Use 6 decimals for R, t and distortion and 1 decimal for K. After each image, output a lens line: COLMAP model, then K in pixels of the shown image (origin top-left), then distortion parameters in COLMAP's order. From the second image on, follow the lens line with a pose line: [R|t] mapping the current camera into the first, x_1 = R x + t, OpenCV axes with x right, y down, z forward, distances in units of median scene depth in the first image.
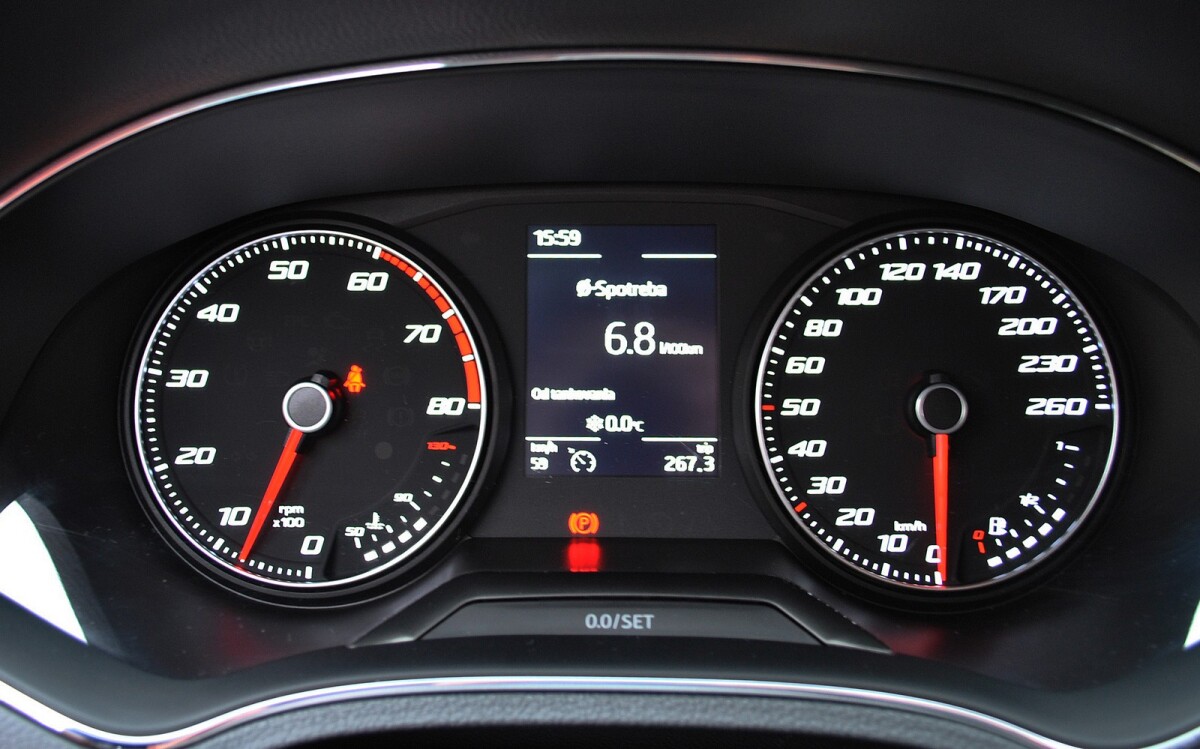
lens RADIAL K [[1257.4, 0, 602.3], [0, 1257.4, 370.1], [0, 0, 1]] dist [-0.052427, -0.006824]
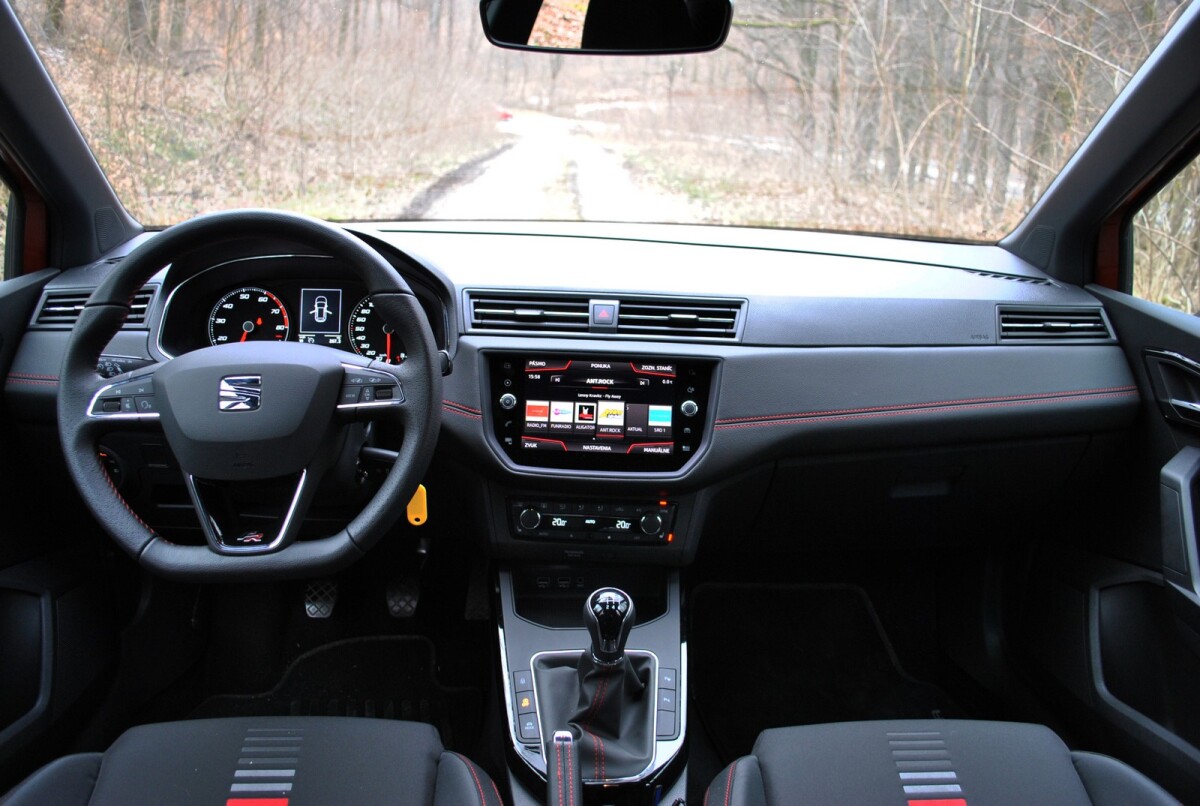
lens RADIAL K [[957.9, 0, 602.7], [0, 957.9, 396.1], [0, 0, 1]] dist [-0.090599, 0.013375]
pose [[0.993026, 0.012231, 0.117260, 0.622870], [-0.011744, 0.999919, -0.004846, 0.275784], [-0.117309, 0.003435, 0.993089, -2.478627]]
